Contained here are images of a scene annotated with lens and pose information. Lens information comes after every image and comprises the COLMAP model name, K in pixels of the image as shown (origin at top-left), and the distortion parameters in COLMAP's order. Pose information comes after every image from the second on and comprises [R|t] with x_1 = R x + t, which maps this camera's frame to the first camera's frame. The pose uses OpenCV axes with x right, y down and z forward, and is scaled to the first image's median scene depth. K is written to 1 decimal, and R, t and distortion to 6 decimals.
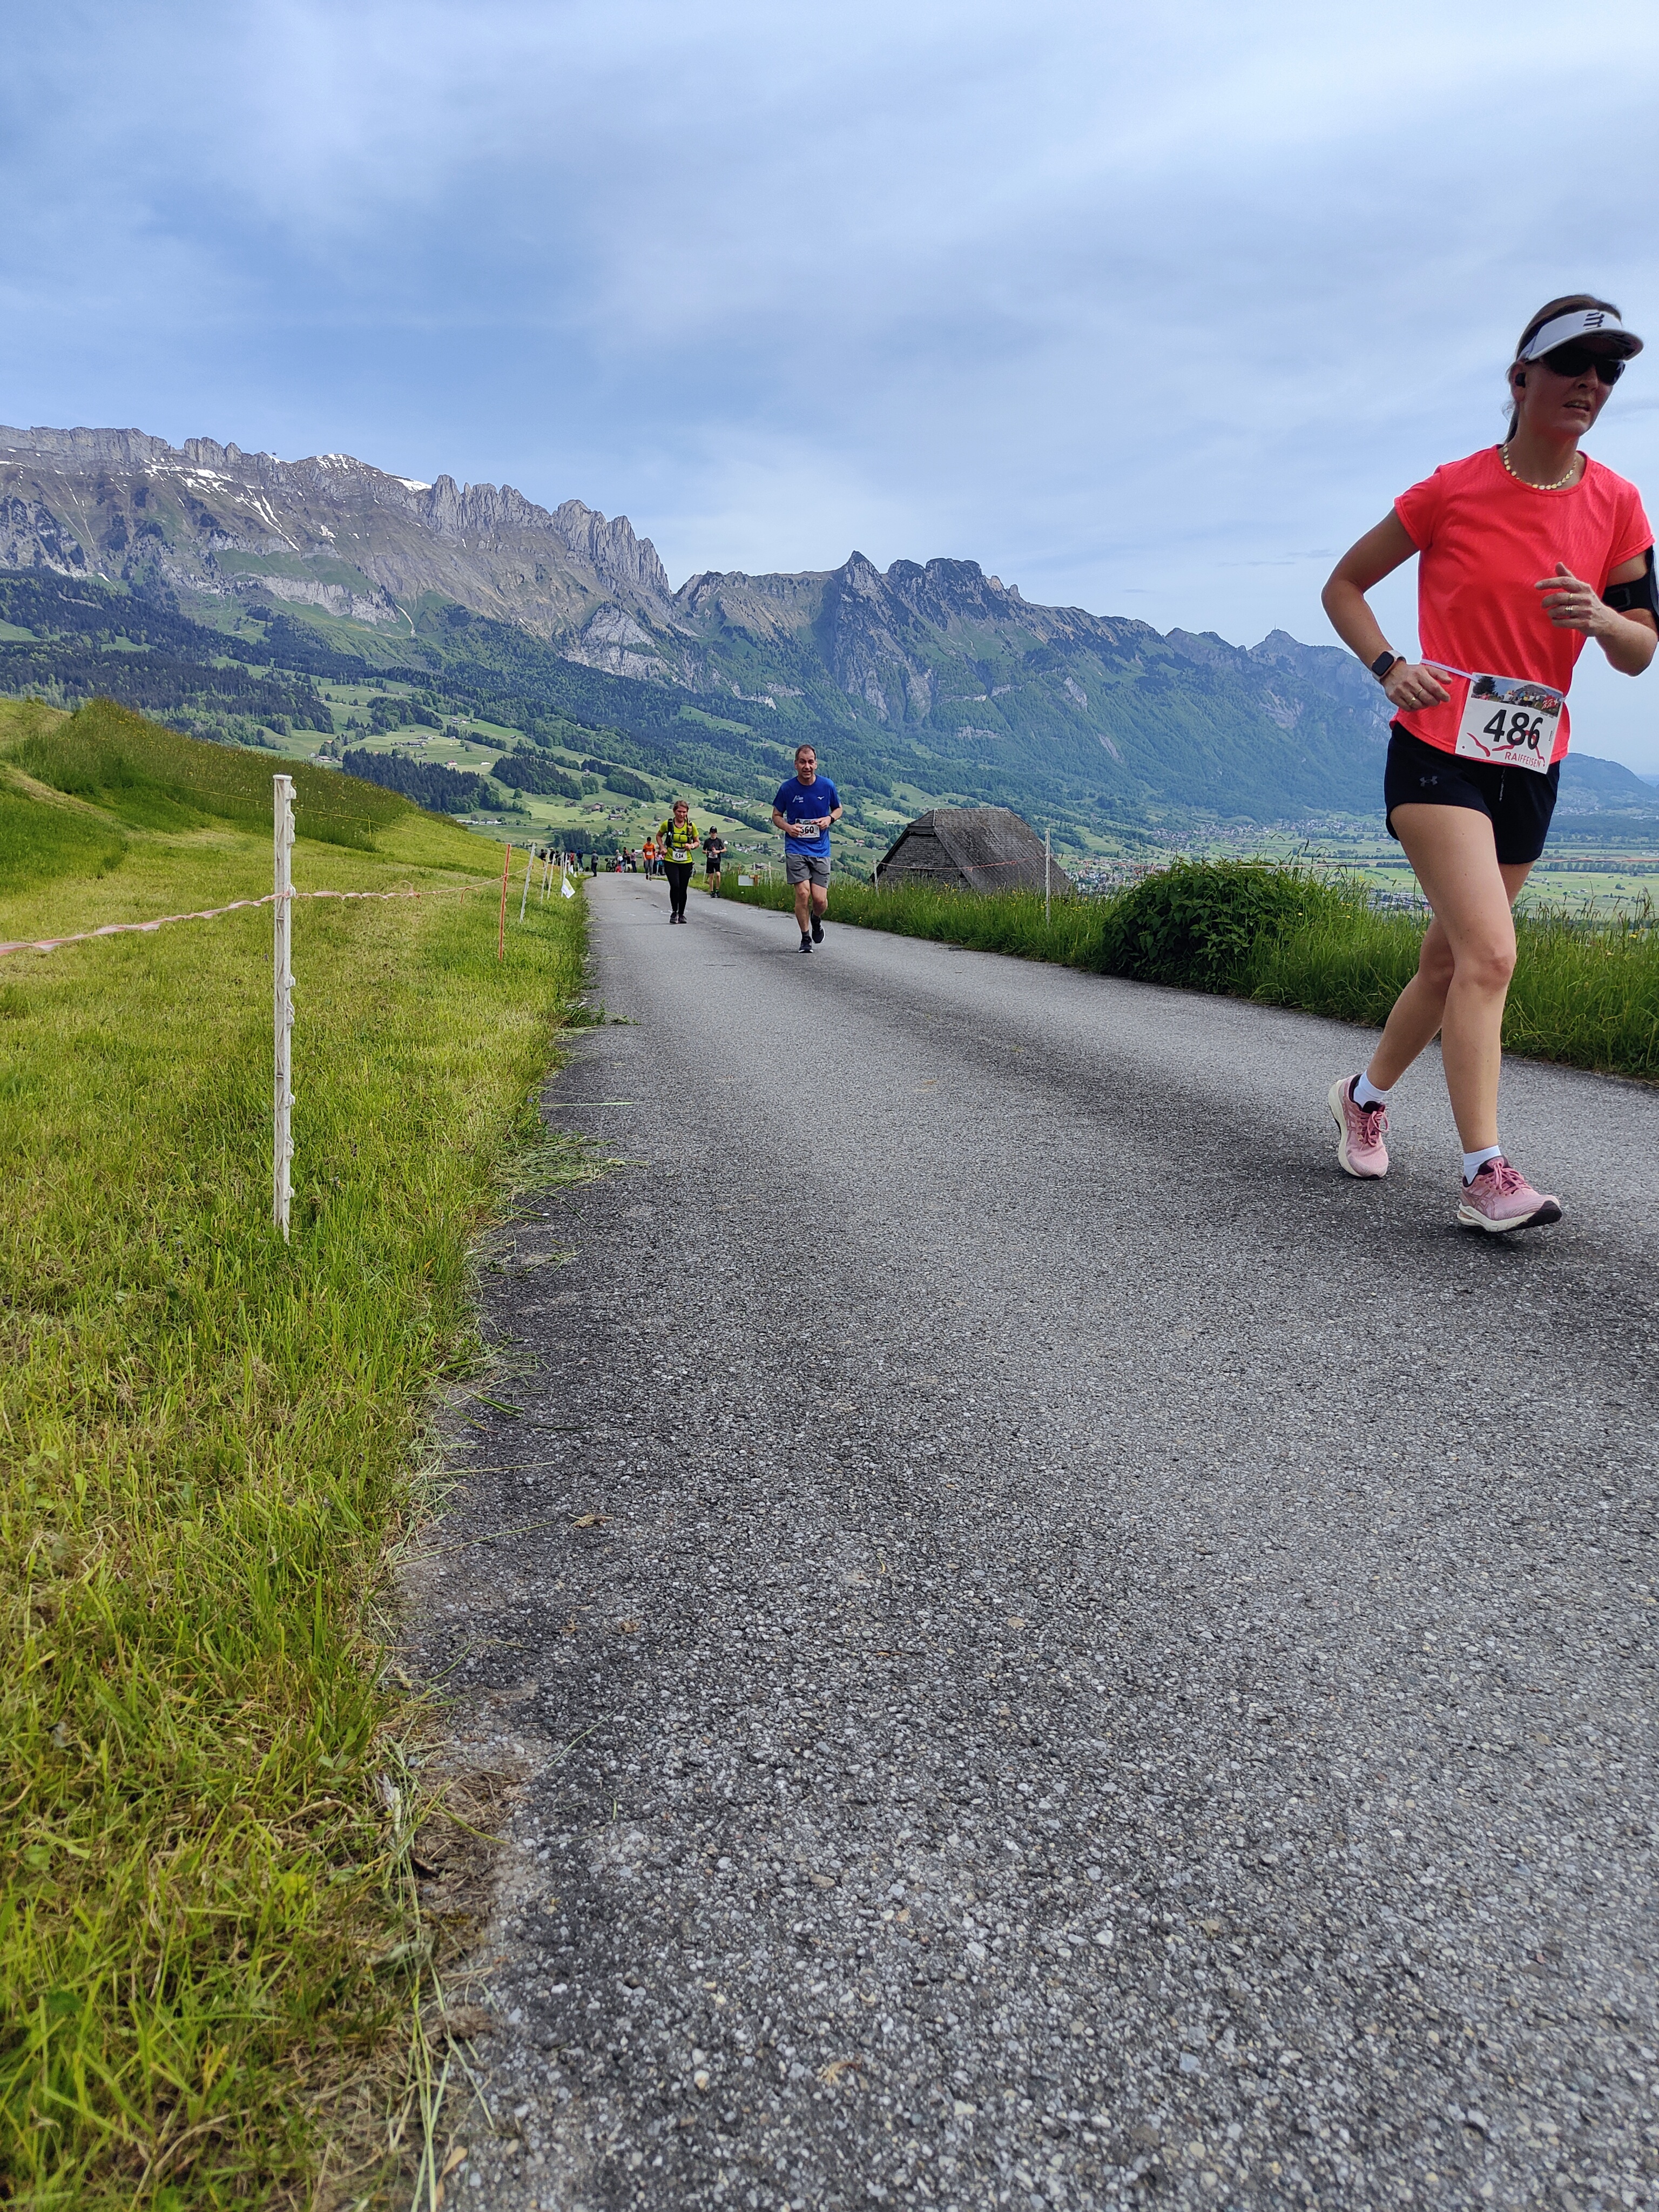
lens RADIAL K [[1525.4, 0, 840.2], [0, 1525.4, 1106.9], [0, 0, 1]] dist [0.005963, -0.001220]
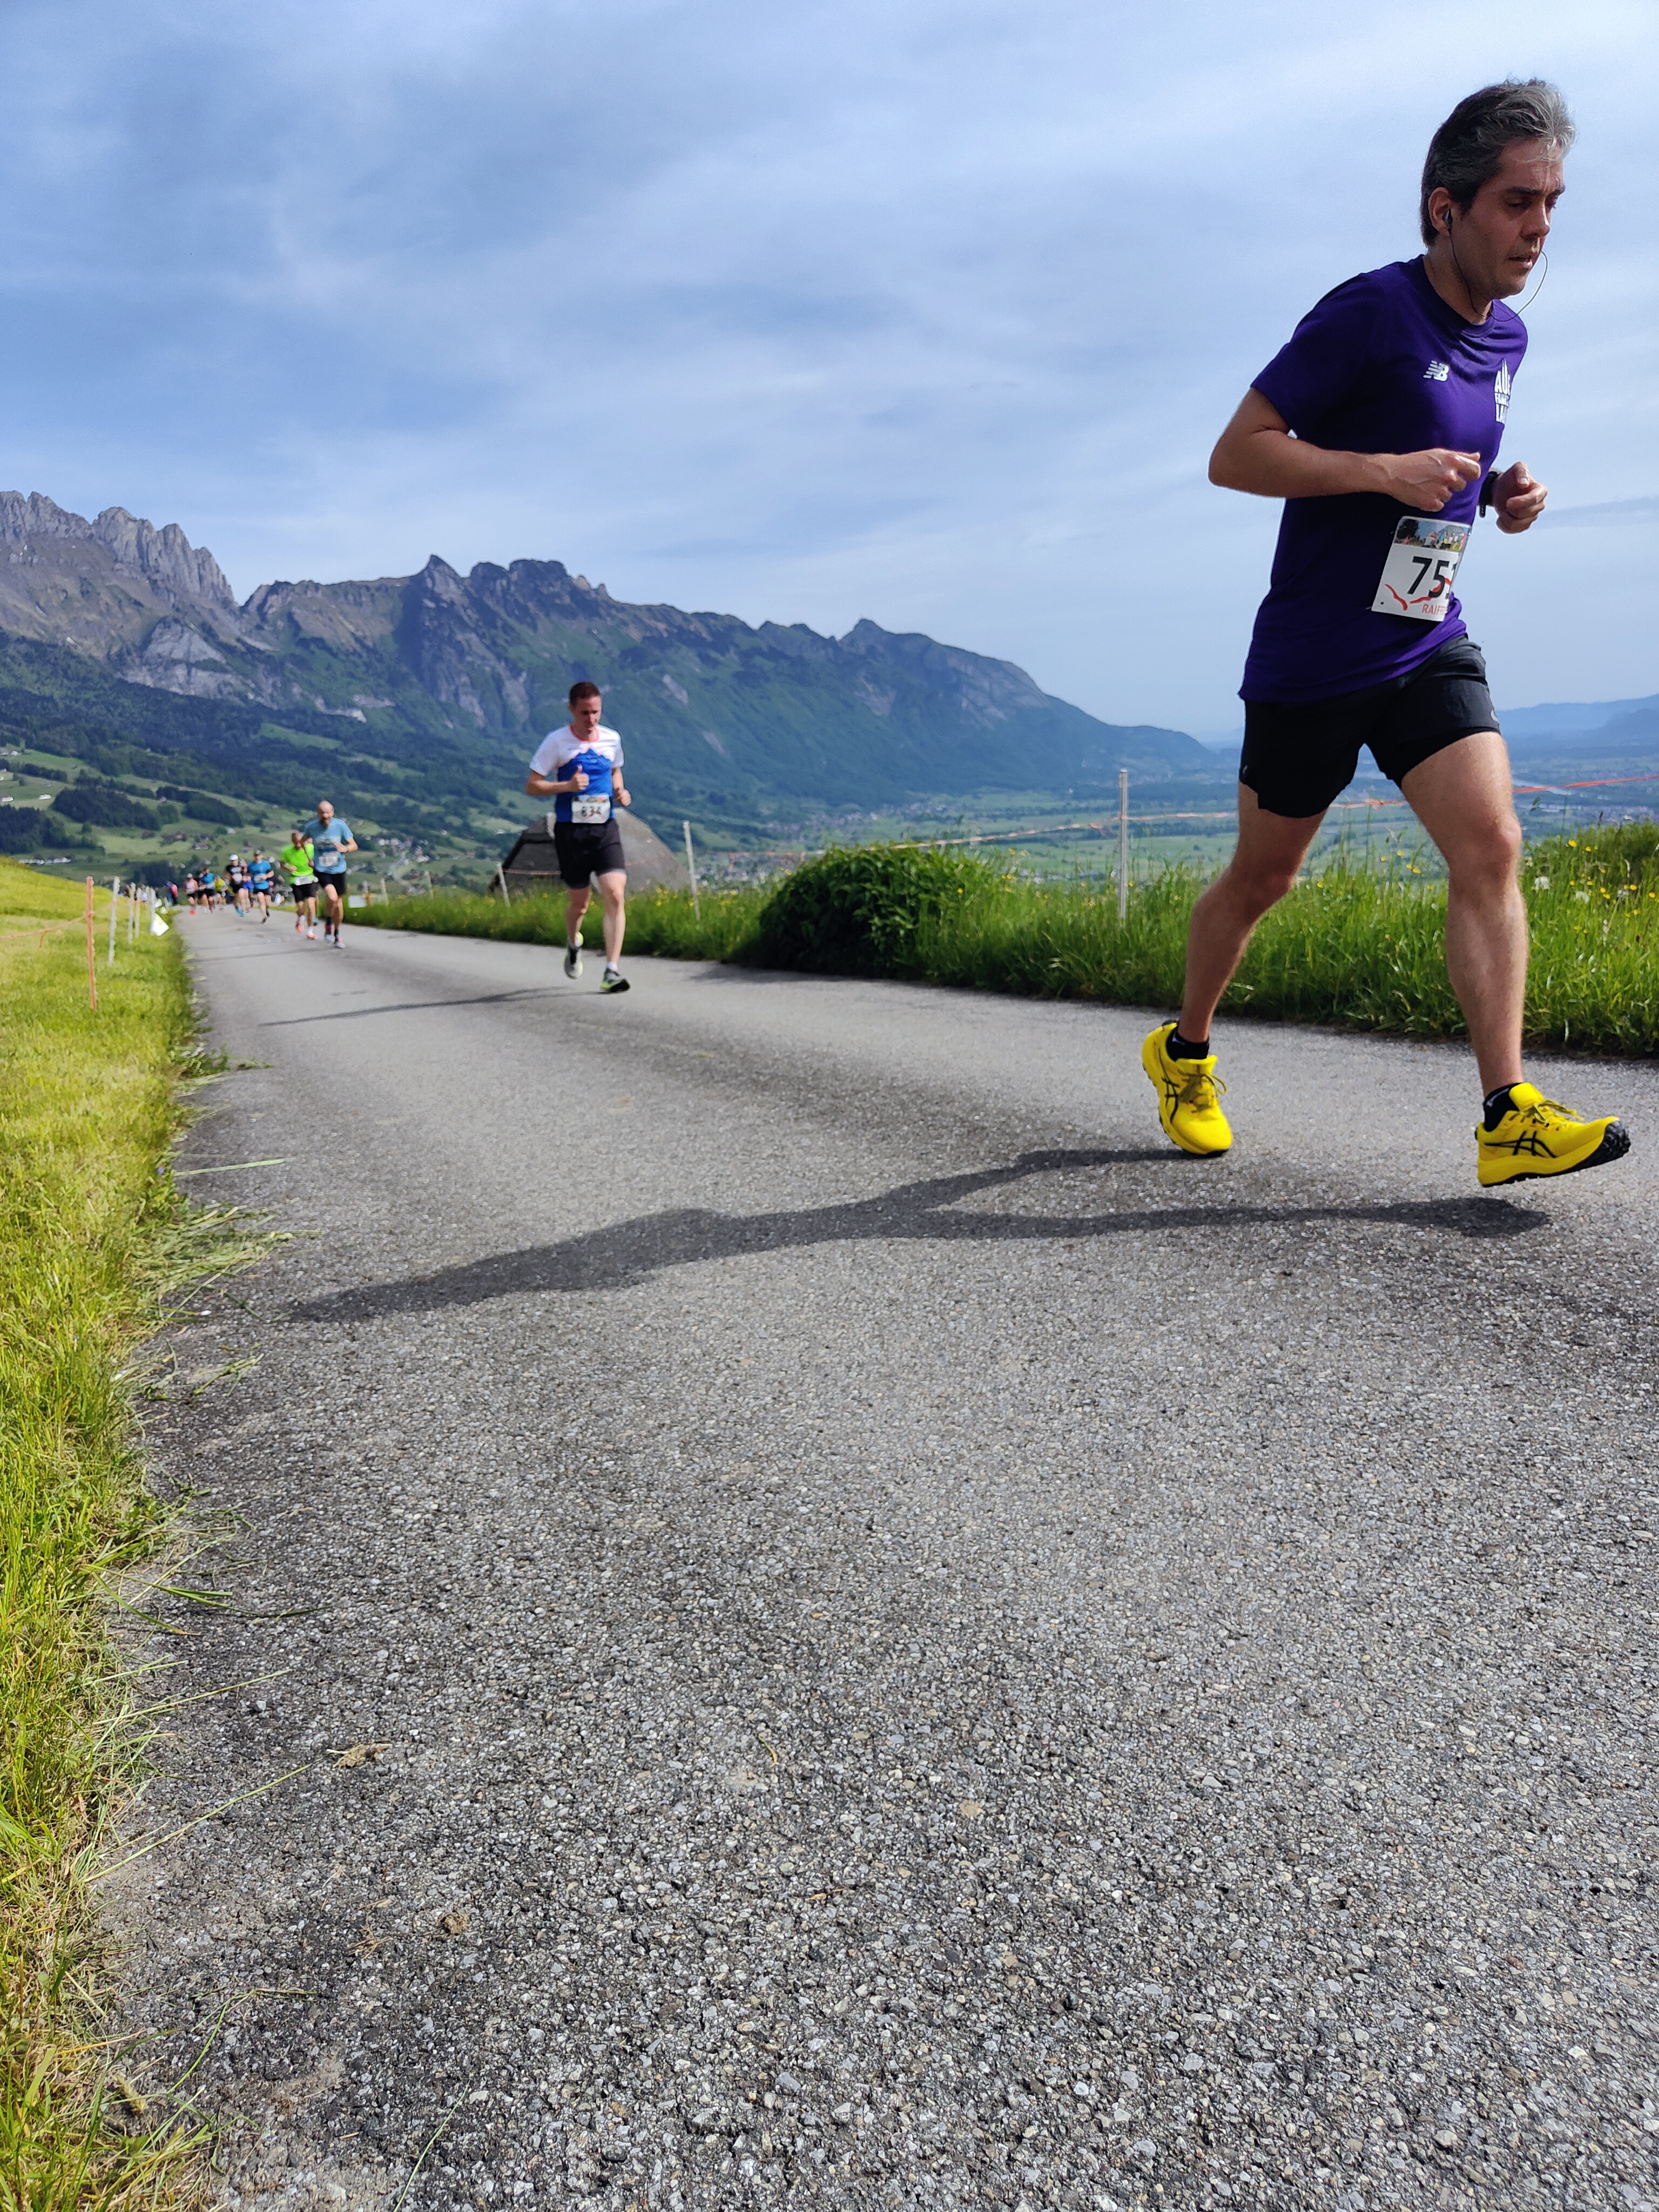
lens RADIAL K [[1542.8, 0, 817.8], [0, 1542.8, 1112.3], [0, 0, 1]] dist [-0.000811, 0.000206]
pose [[0.971100, -0.104895, 0.214385, -0.095226], [0.104765, 0.994425, 0.012001, -0.028941], [-0.214449, 0.010806, 0.976675, 0.276791]]
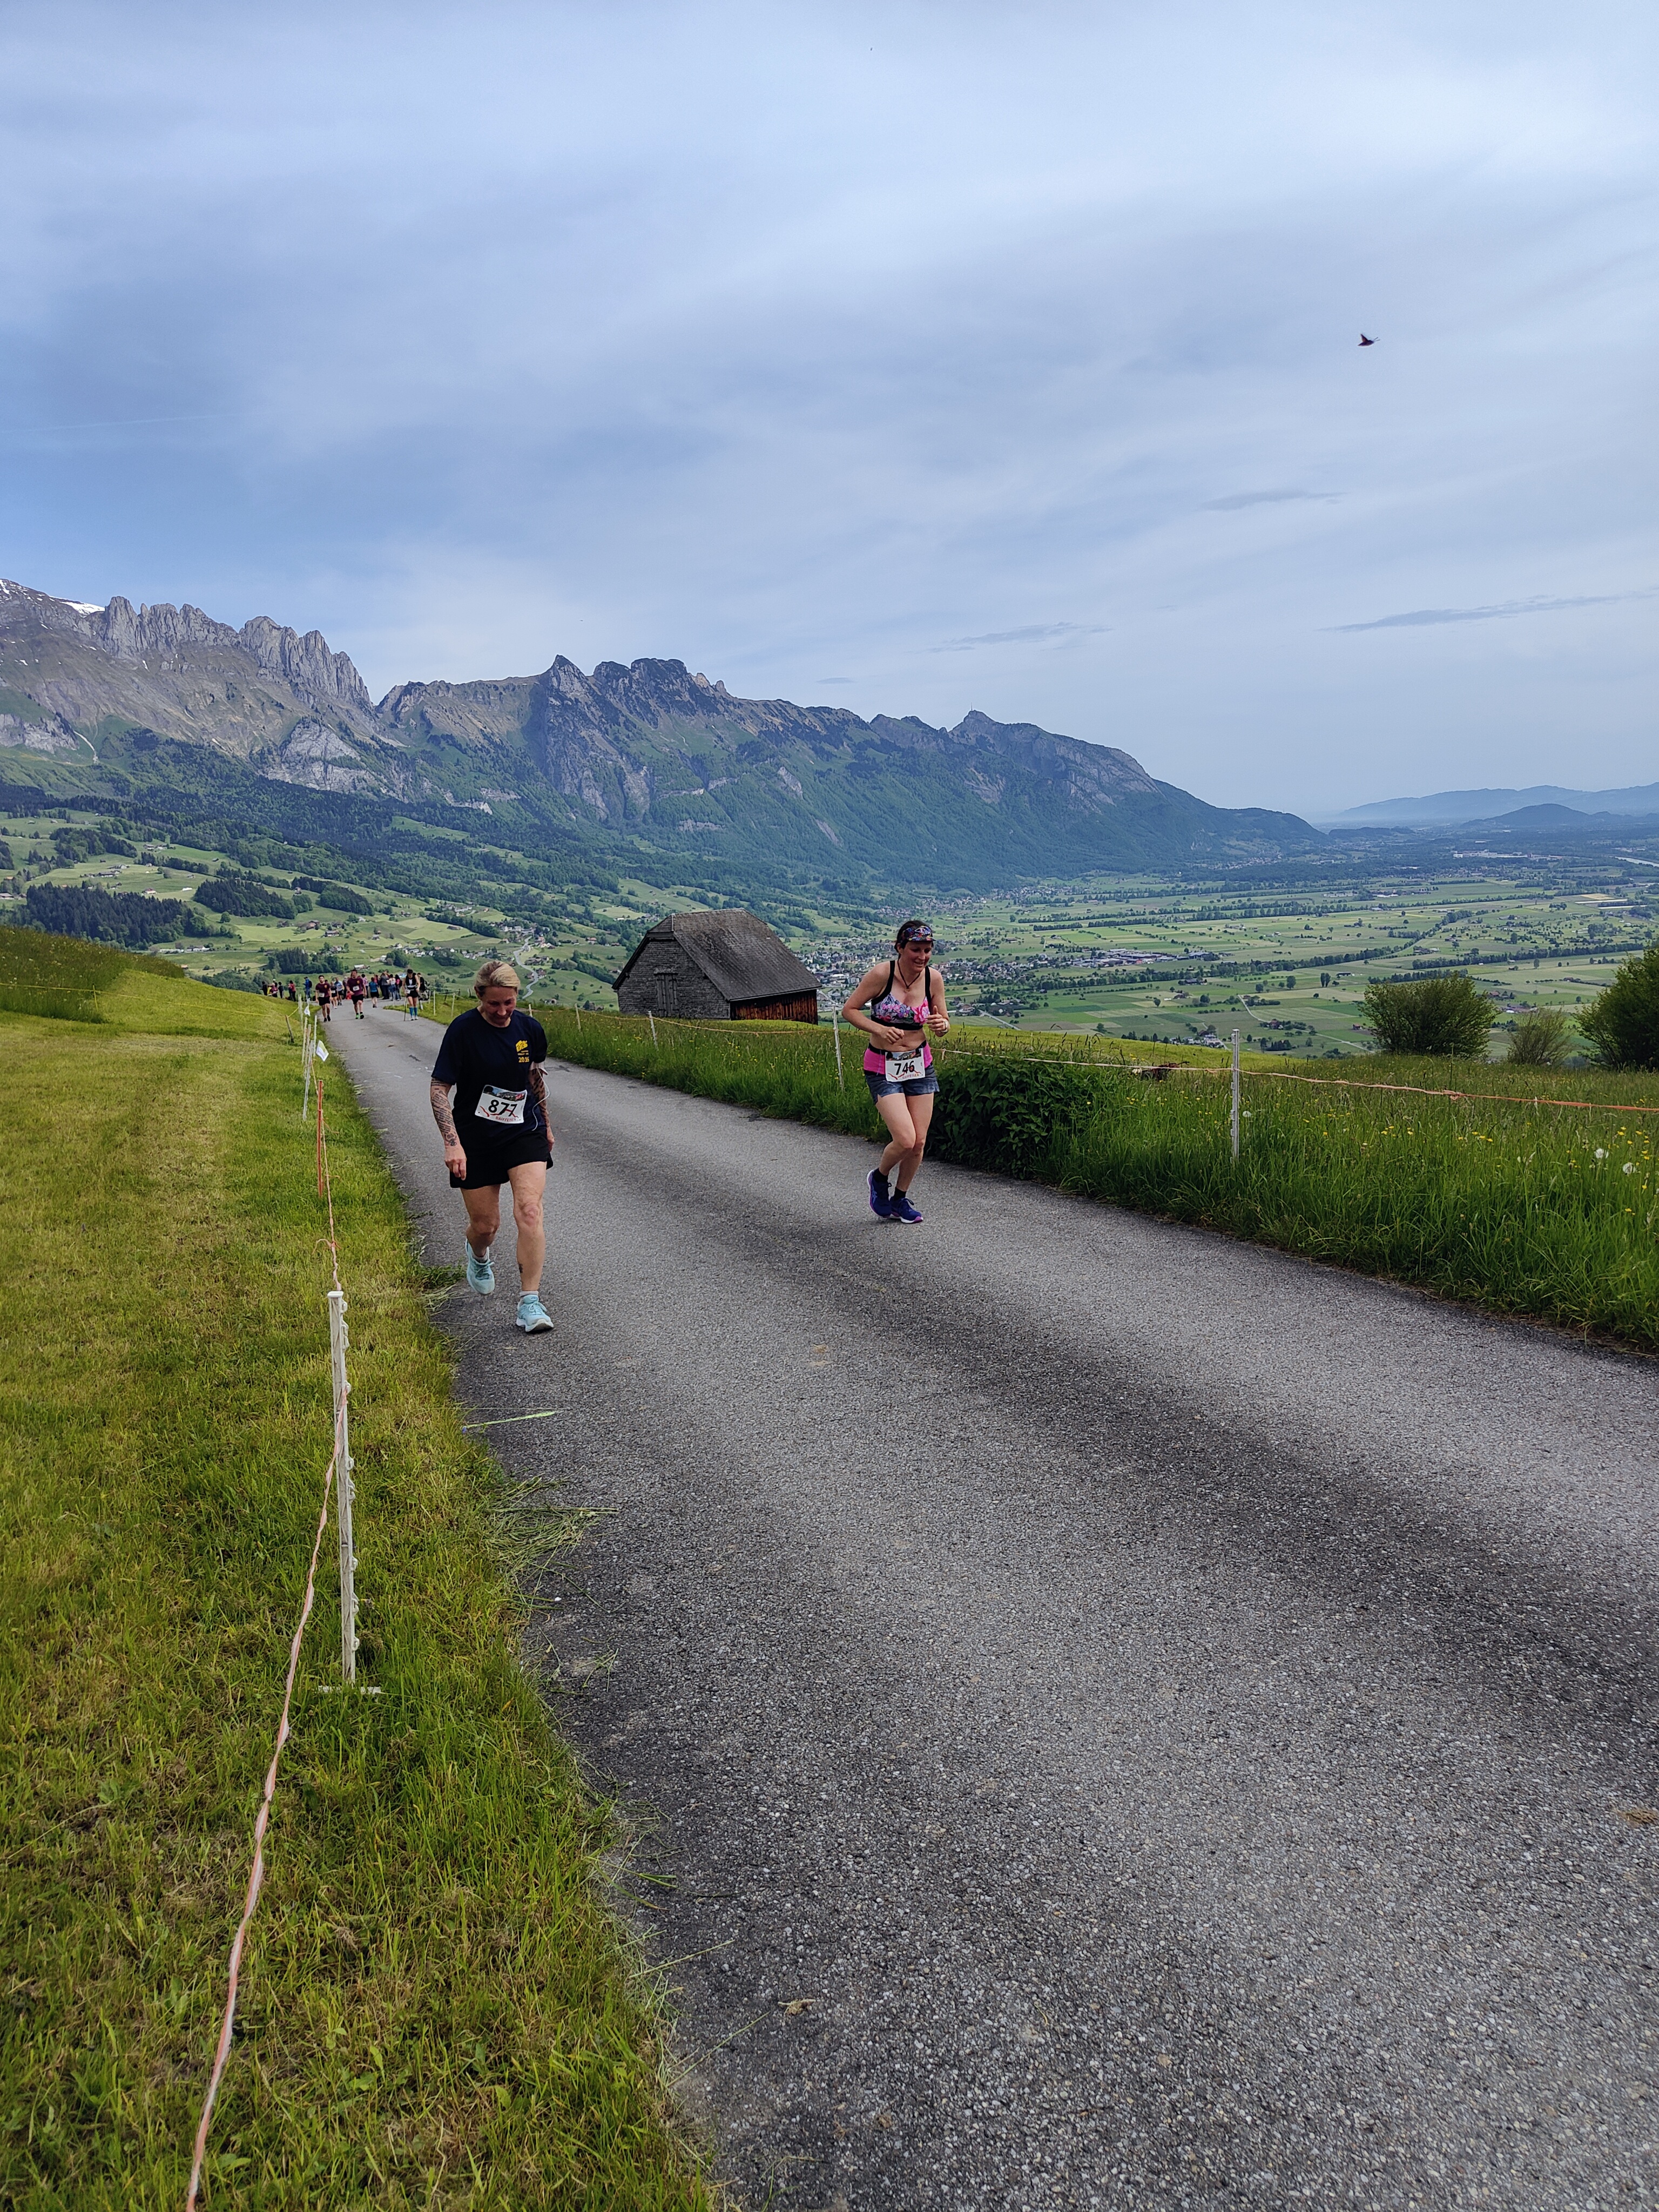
lens RADIAL K [[1530.4, 0, 847.1], [0, 1530.4, 1087.0], [0, 0, 1]] dist [0.008698, -0.005005]
pose [[0.981309, -0.092073, 0.168985, -0.335034], [0.103660, 0.992737, -0.061062, -0.500843], [-0.162136, 0.077437, 0.983725, -0.388831]]
